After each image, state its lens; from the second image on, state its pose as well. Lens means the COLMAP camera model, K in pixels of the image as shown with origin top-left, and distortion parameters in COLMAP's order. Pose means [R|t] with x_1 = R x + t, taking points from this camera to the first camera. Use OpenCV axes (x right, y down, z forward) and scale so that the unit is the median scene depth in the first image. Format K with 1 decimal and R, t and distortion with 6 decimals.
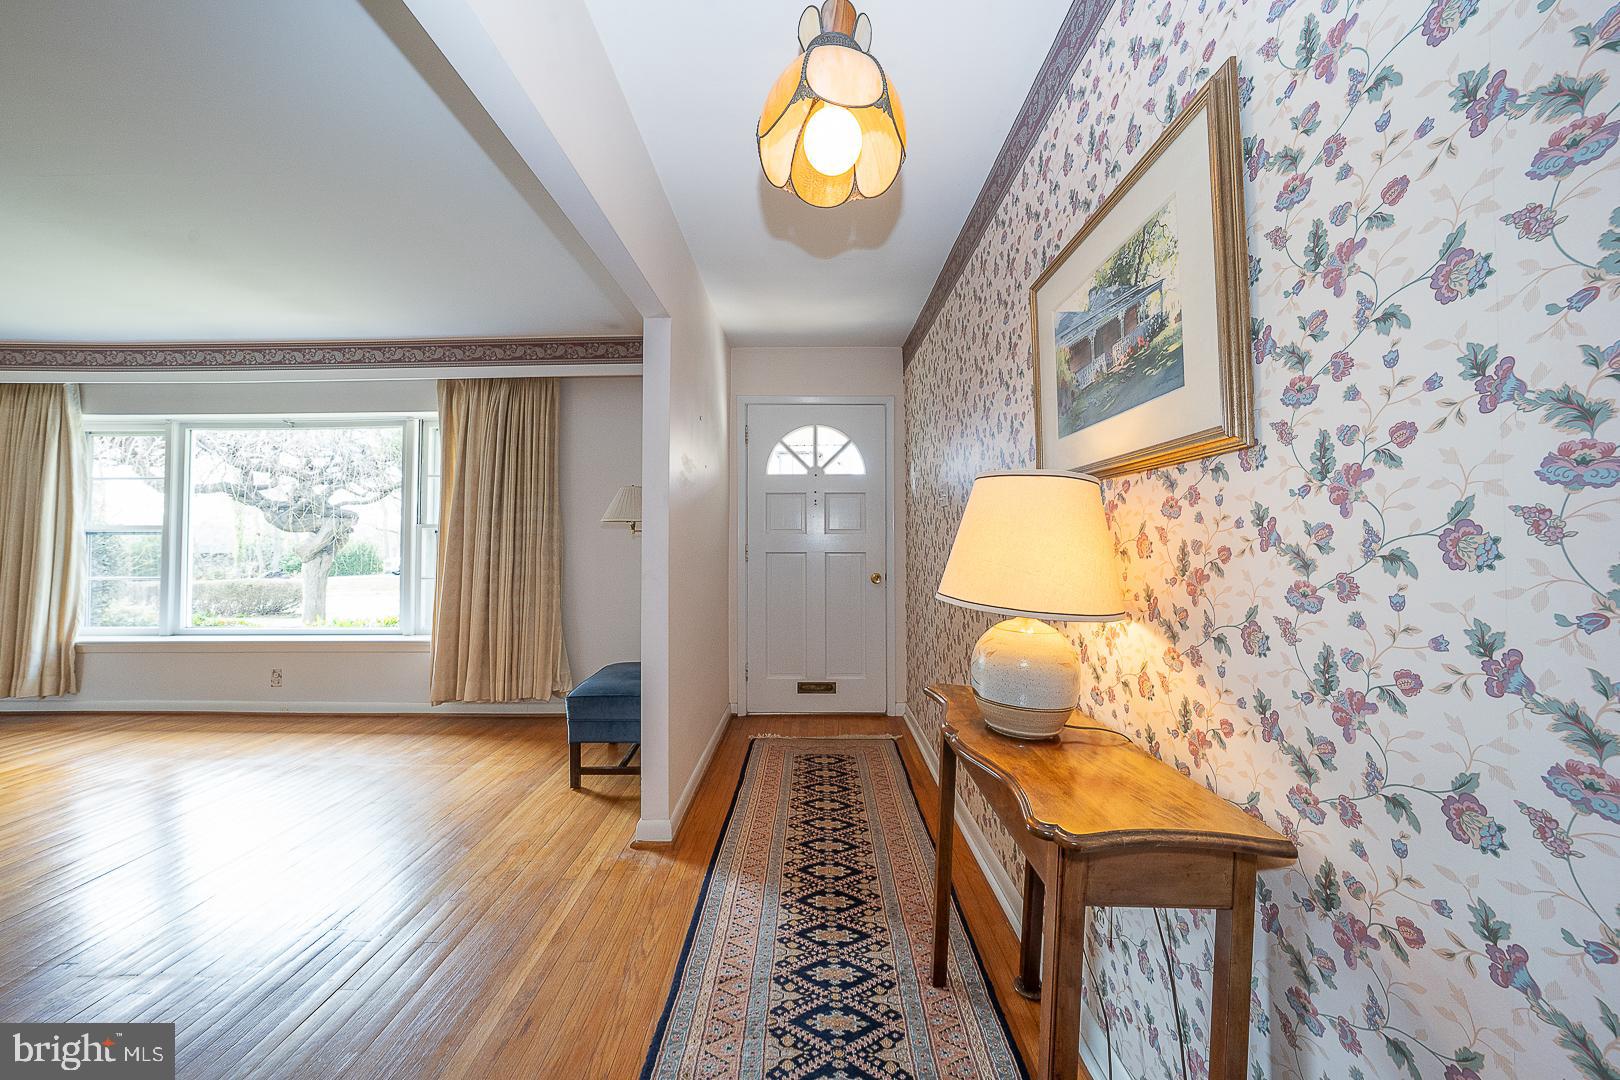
lens RADIAL K [[557.4, 0, 810.4], [0, 557.4, 533.5], [0, 0, 1]] dist [-0.009930, 0.000179]
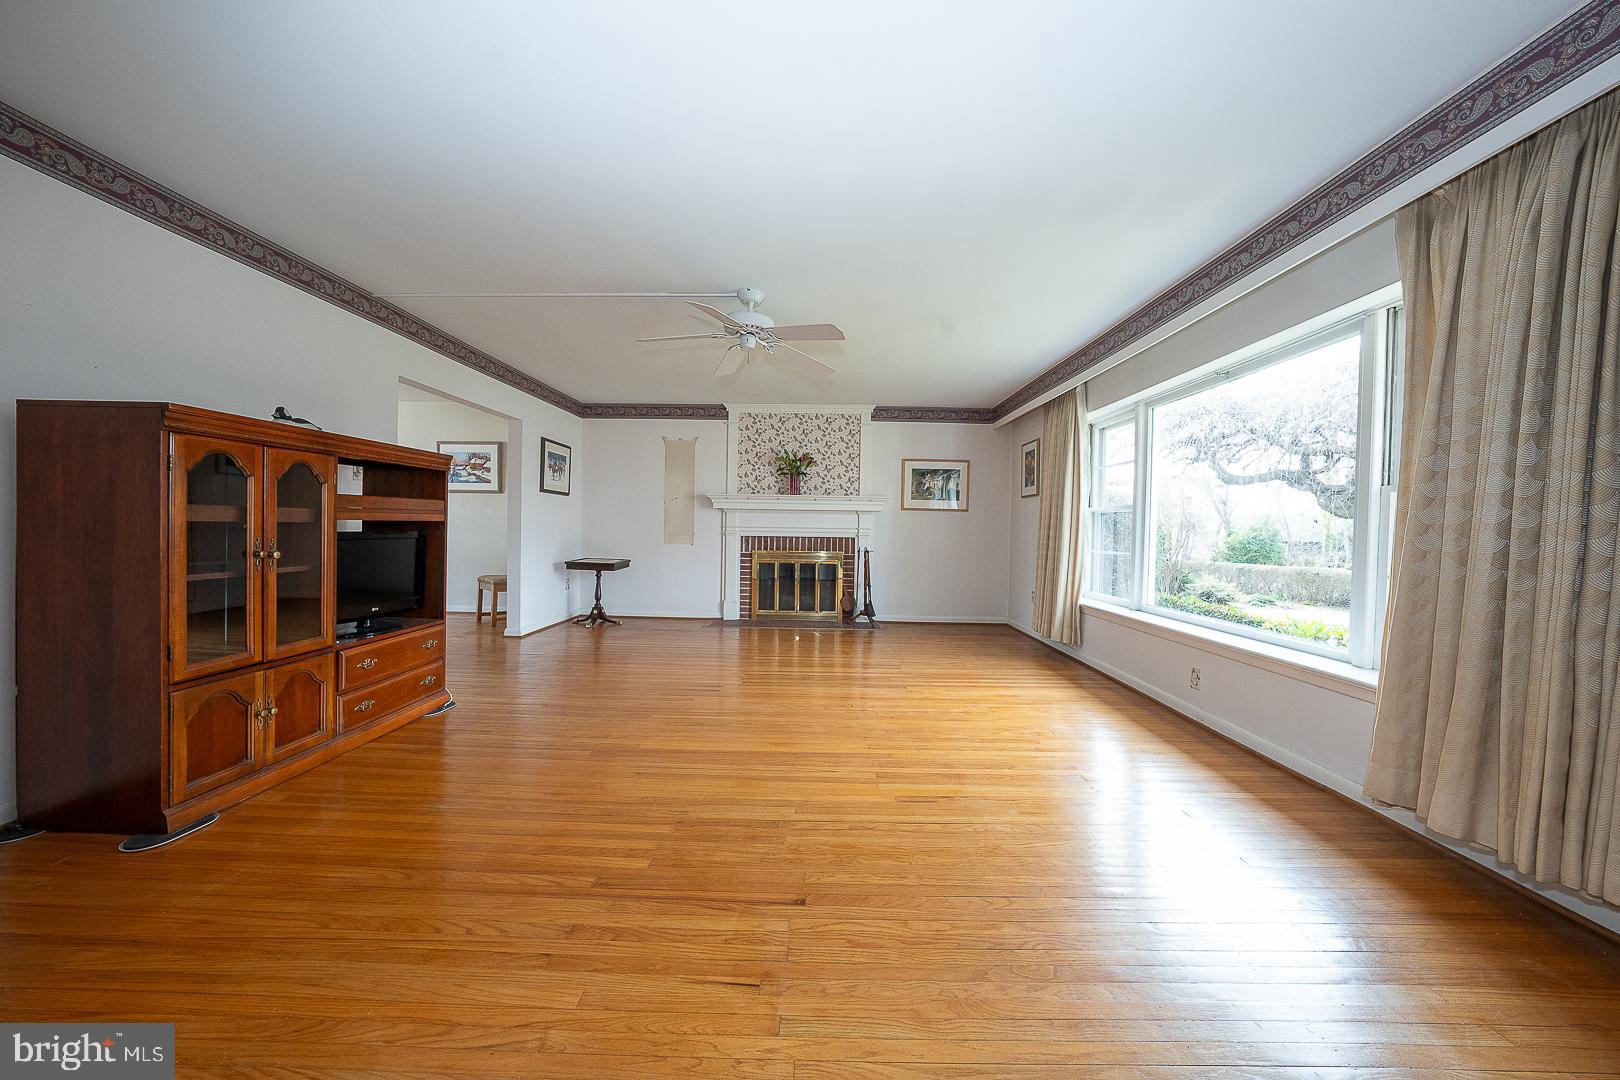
lens RADIAL K [[557.4, 0, 810.4], [0, 557.4, 533.5], [0, 0, 1]] dist [-0.009930, 0.000179]
pose [[-0.000089, 0.009864, -0.999951, -0.118094], [0.006118, 0.999933, 0.009863, 0.029437], [0.999981, -0.006117, -0.000150, 0.407612]]
